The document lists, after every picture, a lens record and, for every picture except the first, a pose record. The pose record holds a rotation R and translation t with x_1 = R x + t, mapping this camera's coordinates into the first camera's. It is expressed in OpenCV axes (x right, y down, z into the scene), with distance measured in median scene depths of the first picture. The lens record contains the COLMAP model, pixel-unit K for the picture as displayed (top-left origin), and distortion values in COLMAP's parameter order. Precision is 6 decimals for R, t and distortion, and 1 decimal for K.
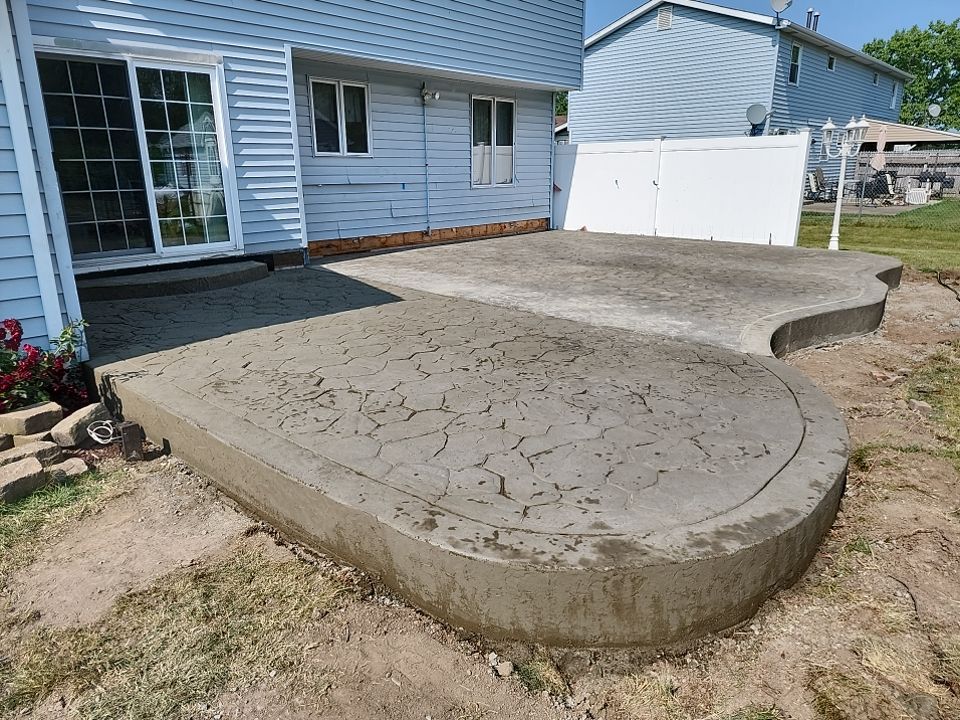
lens RADIAL K [[648.5, 0, 485.8], [0, 648.5, 355.1], [0, 0, 1]] dist [0.064630, -0.040917]
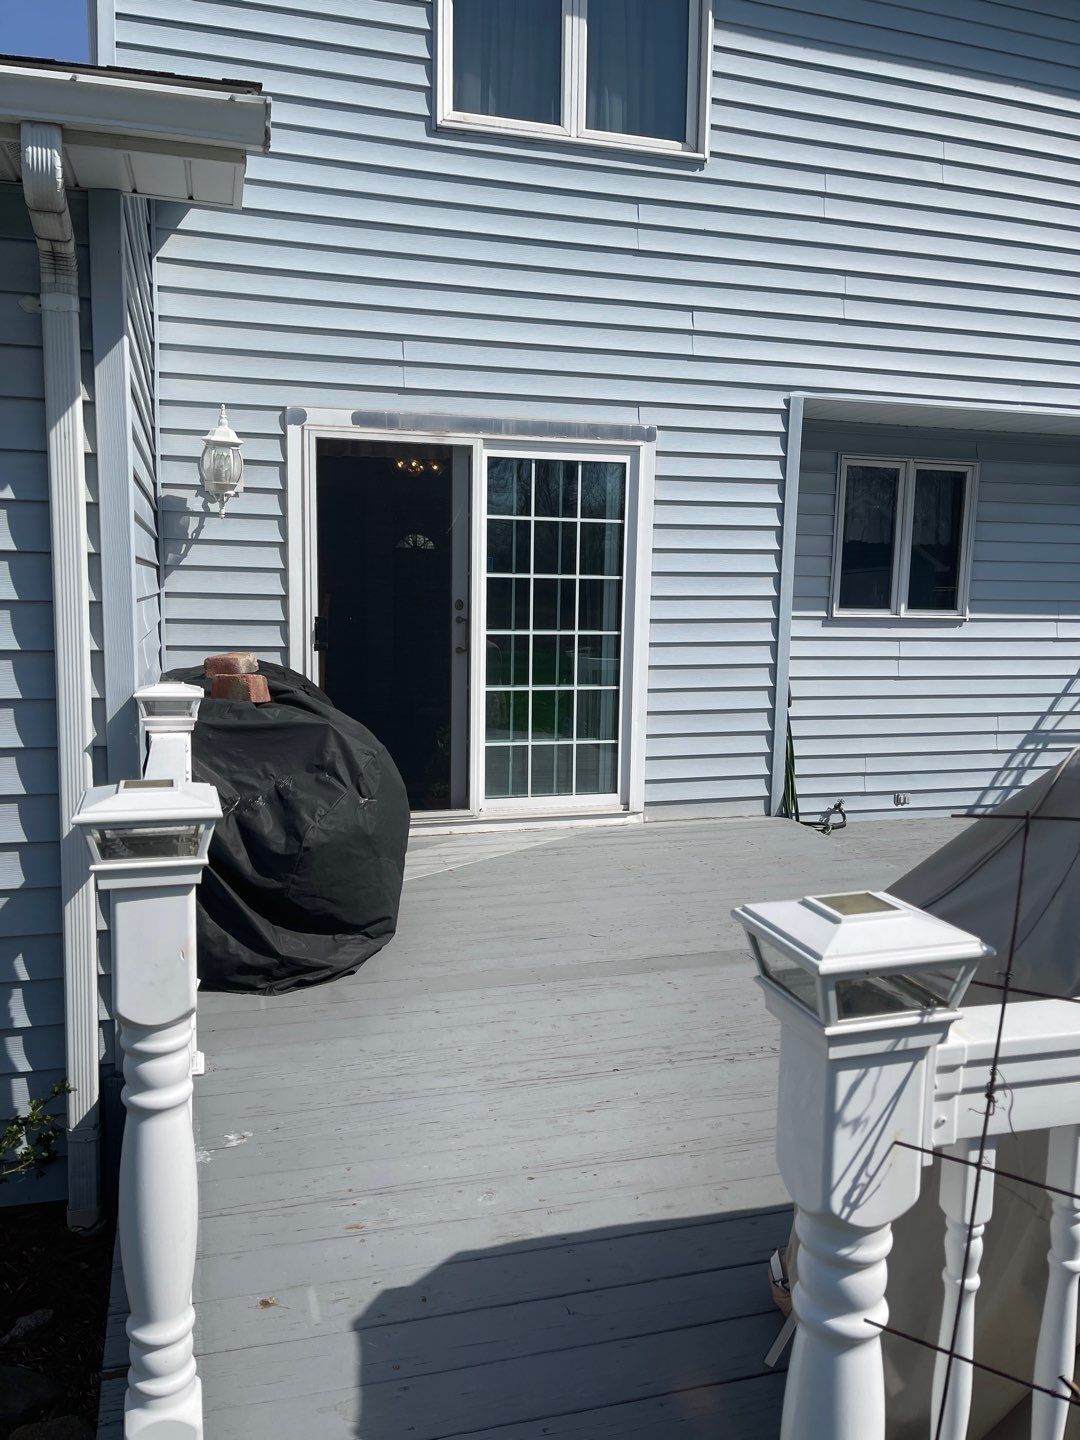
lens RADIAL K [[1098.9, 0, 542.2], [0, 1098.9, 731.6], [0, 0, 1]] dist [0.058870, -0.061424]
pose [[0.852692, 0.087584, -0.515021, -0.024320], [-0.166941, 0.979838, -0.109764, -0.096194], [0.495023, 0.179572, 0.850121, 0.228327]]
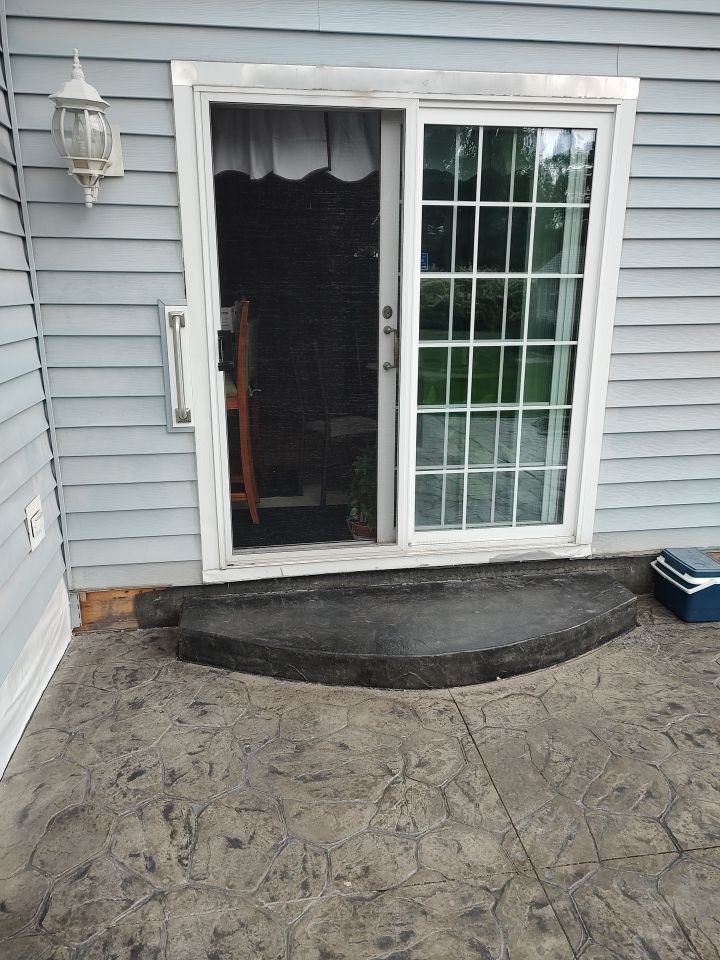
lens RADIAL K [[687.9, 0, 360.0], [0, 687.9, 480.0], [0, 0, 1]] dist [0.018417, -0.005771]
pose [[0.771565, 0.177138, -0.610990, -0.177173], [-0.182874, 0.981670, 0.053671, -0.160124], [0.609298, 0.070324, 0.789817, 0.446496]]
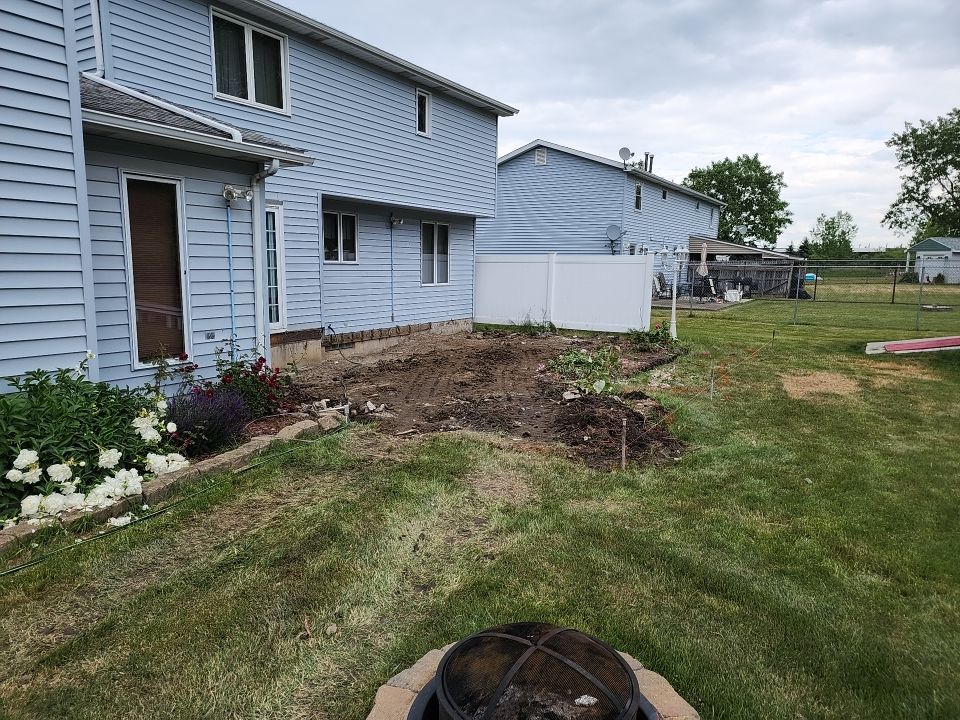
lens RADIAL K [[644.7, 0, 479.3], [0, 644.7, 362.5], [0, 0, 1]] dist [0.079548, -0.080612]
pose [[0.983360, -0.008487, 0.181471, -0.173579], [0.031339, 0.991858, -0.123433, 0.079290], [-0.178946, 0.127066, 0.975619, -0.350439]]
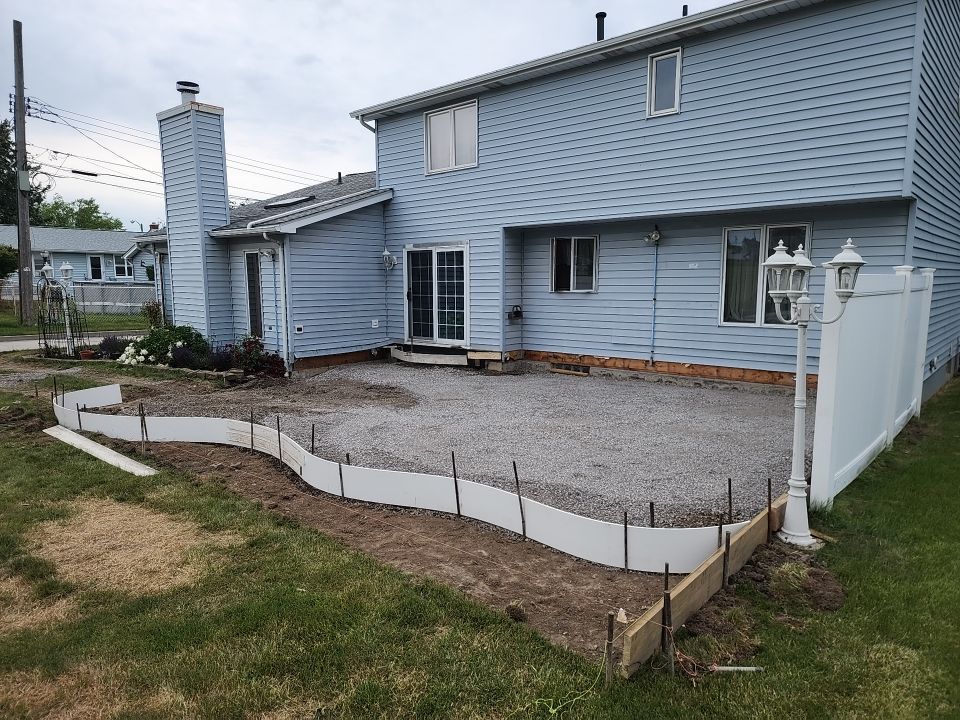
lens RADIAL K [[636.4, 0, 480.0], [0, 636.4, 360.0], [0, 0, 1]] dist [0.091830, -0.075440]
pose [[0.010388, 0.131001, -0.991328, 1.012540], [-0.273500, 0.953950, 0.123195, -0.271150], [0.961816, 0.269848, 0.045738, 0.773098]]
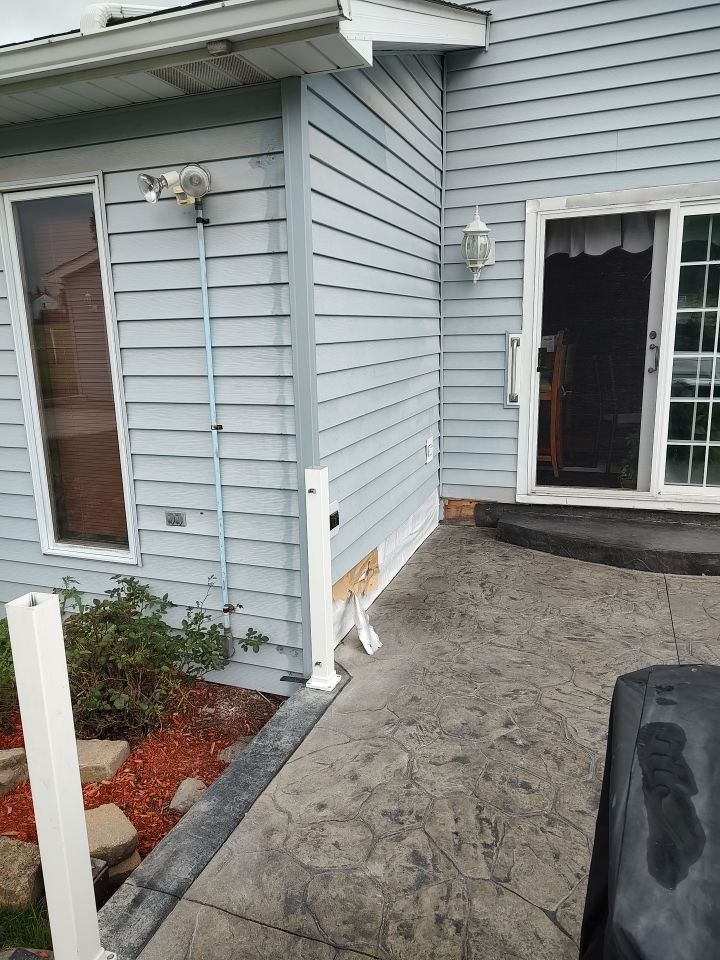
lens RADIAL K [[679.2, 0, 352.2], [0, 679.2, 482.4], [0, 0, 1]] dist [0.021822, -0.004792]
pose [[0.361842, 0.198045, -0.910960, 0.009160], [-0.237955, 0.964426, 0.115151, -0.125836], [0.901359, 0.175101, 0.396095, 0.334529]]
